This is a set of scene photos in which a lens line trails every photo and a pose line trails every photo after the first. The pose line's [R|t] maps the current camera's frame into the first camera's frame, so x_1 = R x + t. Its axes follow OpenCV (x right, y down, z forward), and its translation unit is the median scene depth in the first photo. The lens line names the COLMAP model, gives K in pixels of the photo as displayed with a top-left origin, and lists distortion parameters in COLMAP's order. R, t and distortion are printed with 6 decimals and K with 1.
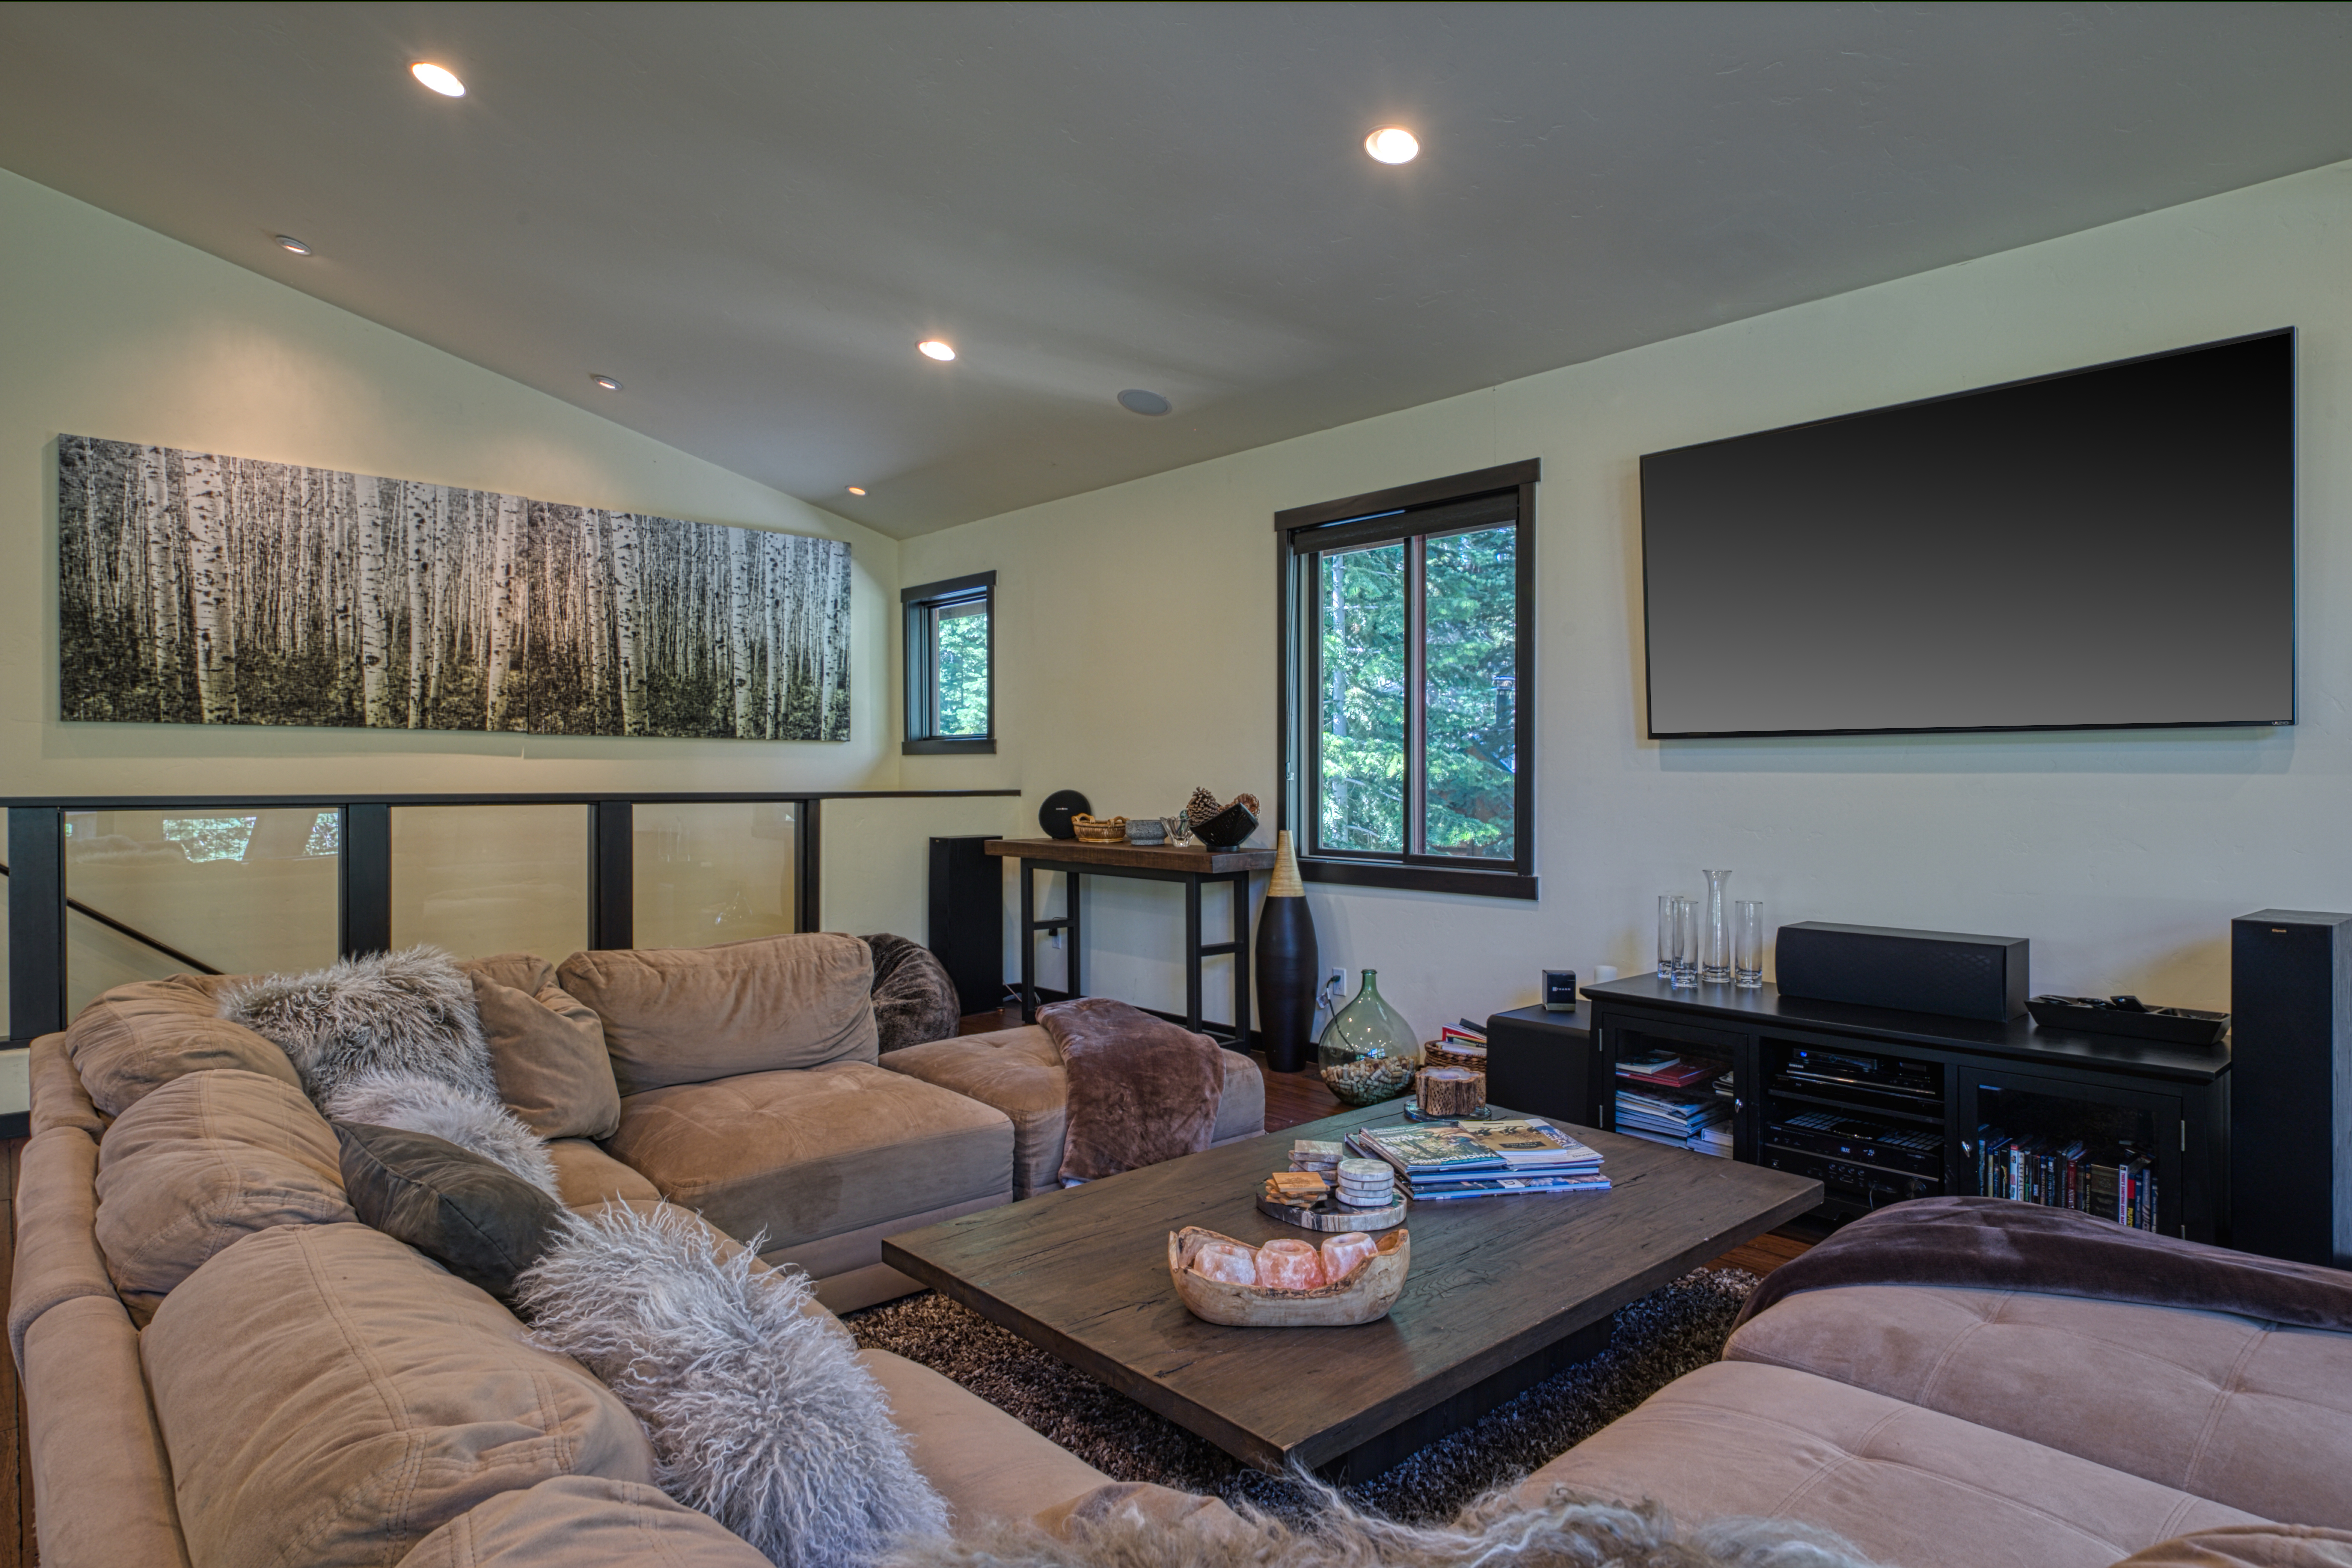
lens RADIAL K [[1315.5, 0, 1176.0], [0, 1315.5, 784.0], [0, 0, 1]] dist [0.006409, 0.000617]
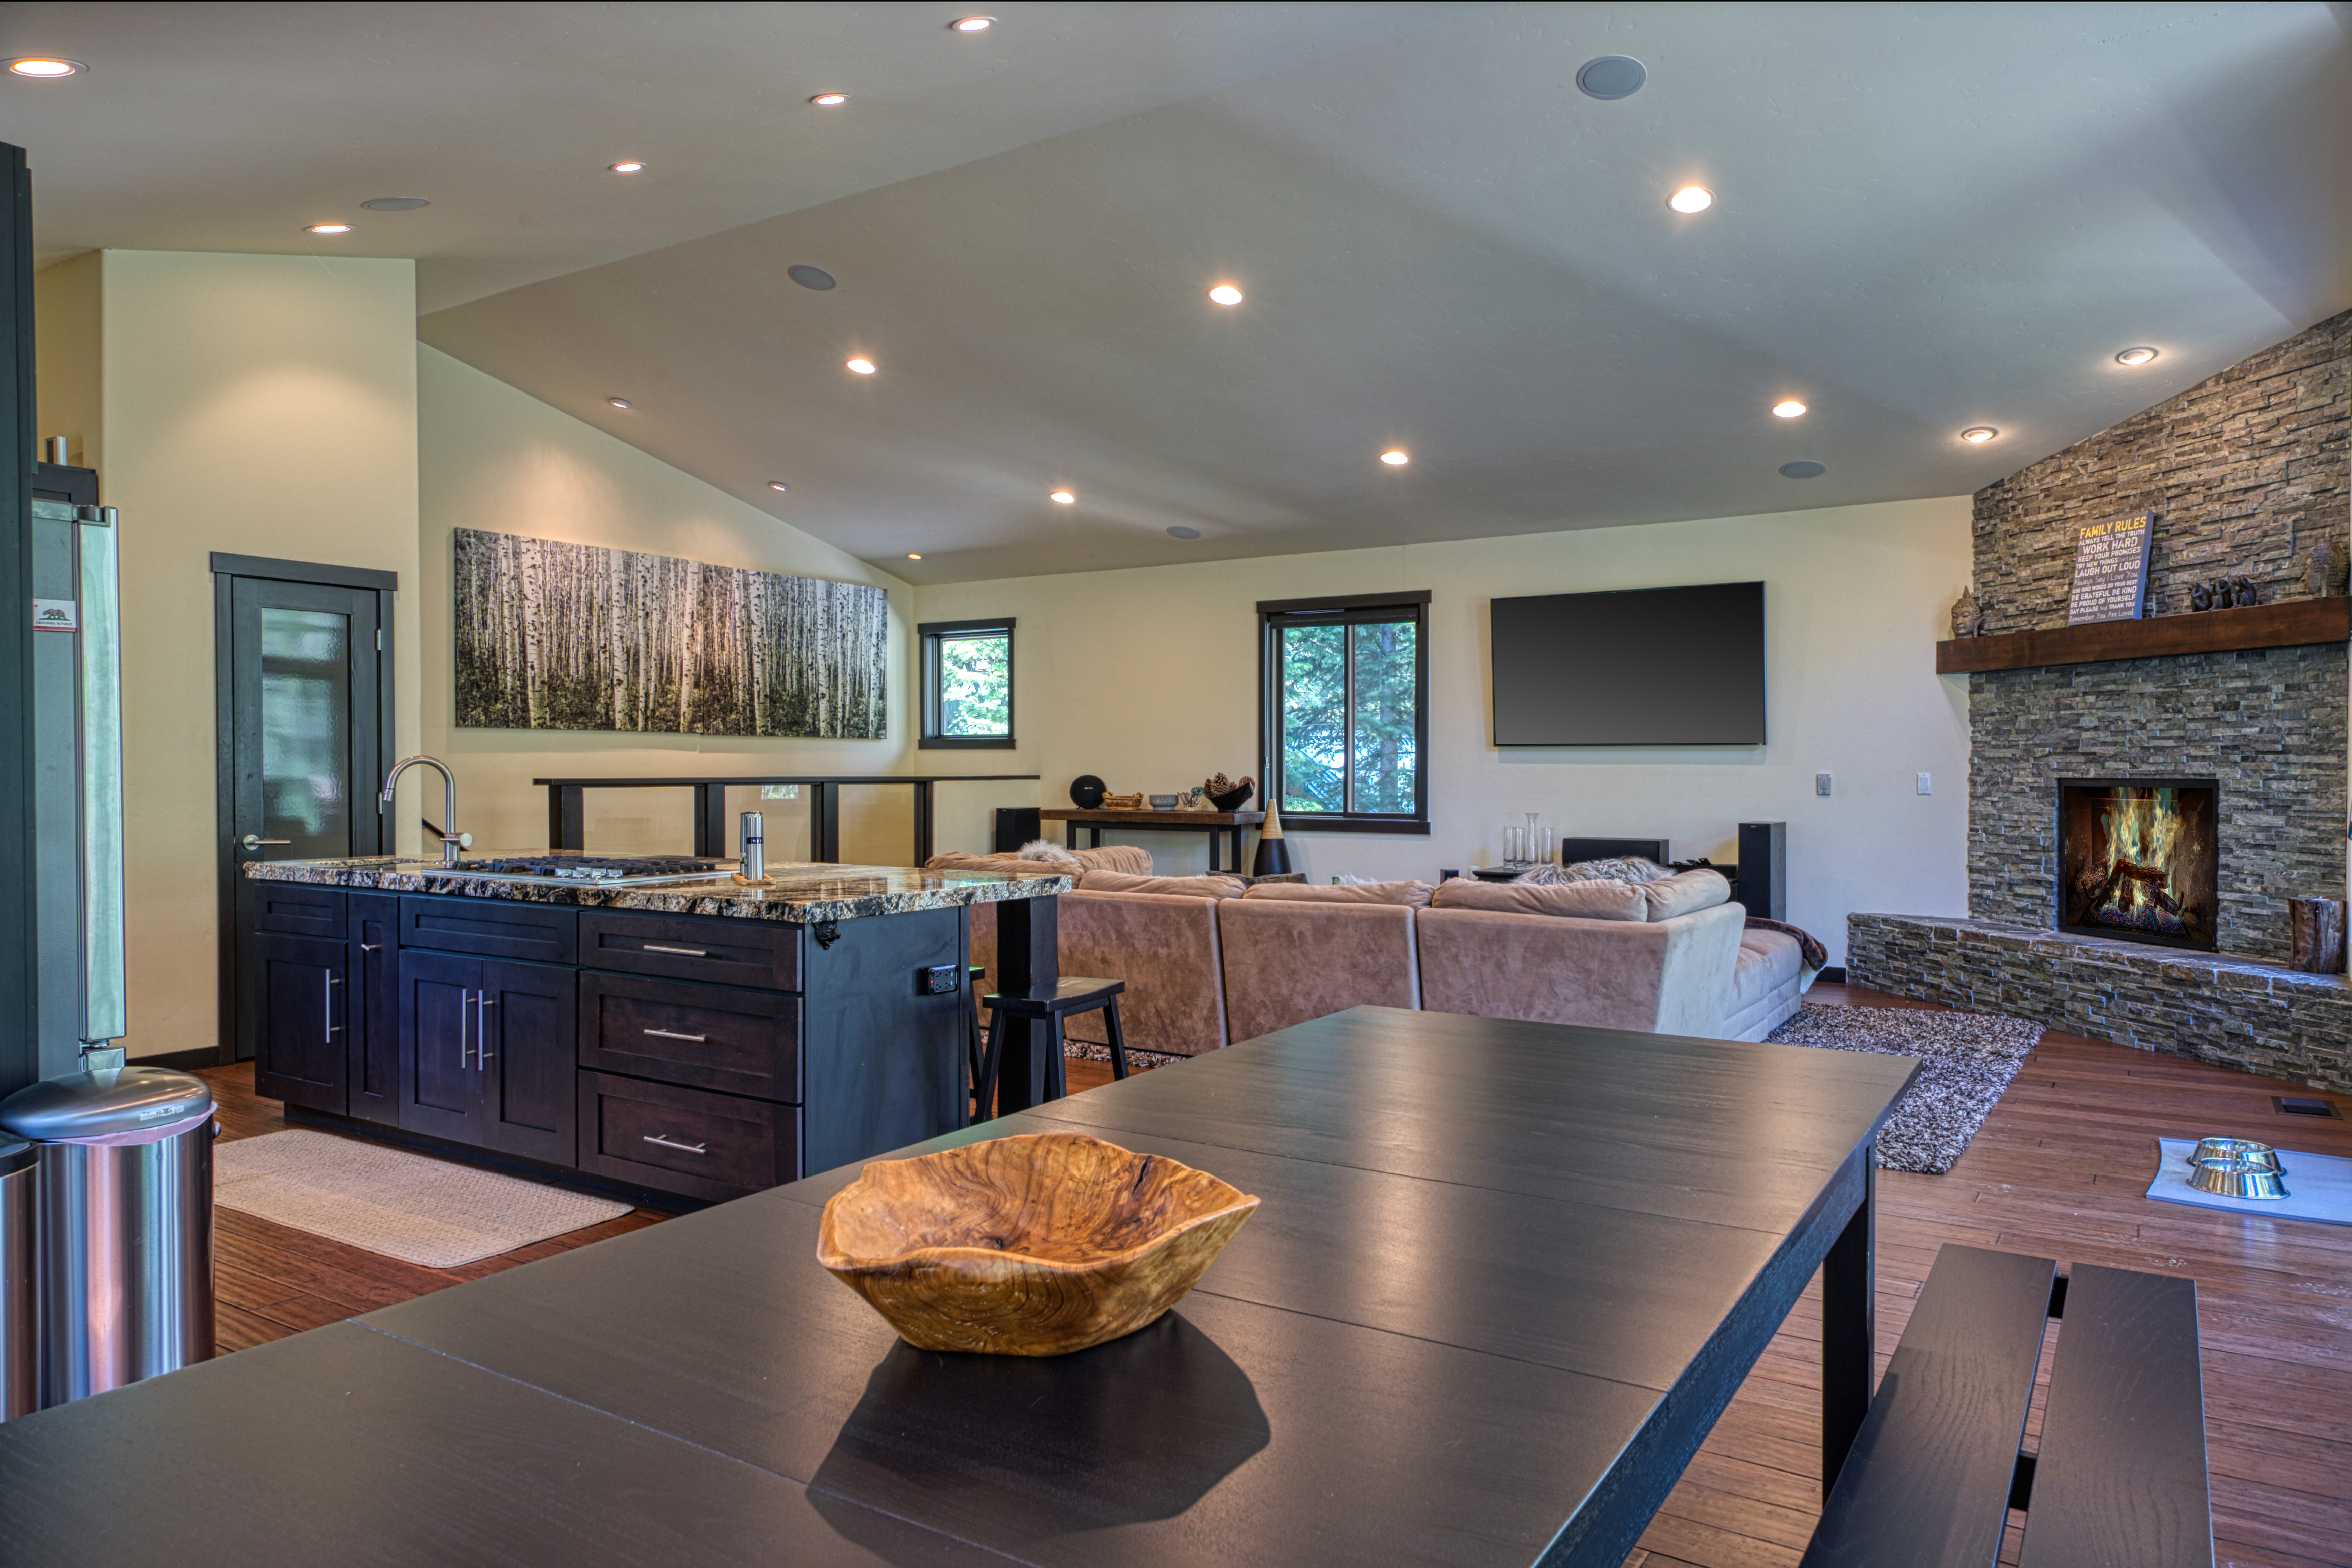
lens RADIAL K [[1526.6, 0, 1176.0], [0, 1526.6, 784.0], [0, 0, 1]] dist [-0.003459, -0.000291]
pose [[0.968577, -0.002557, 0.248701, -0.424096], [0.001043, 0.999980, 0.006221, 0.004043], [-0.248712, -0.005766, 0.968560, -0.682418]]
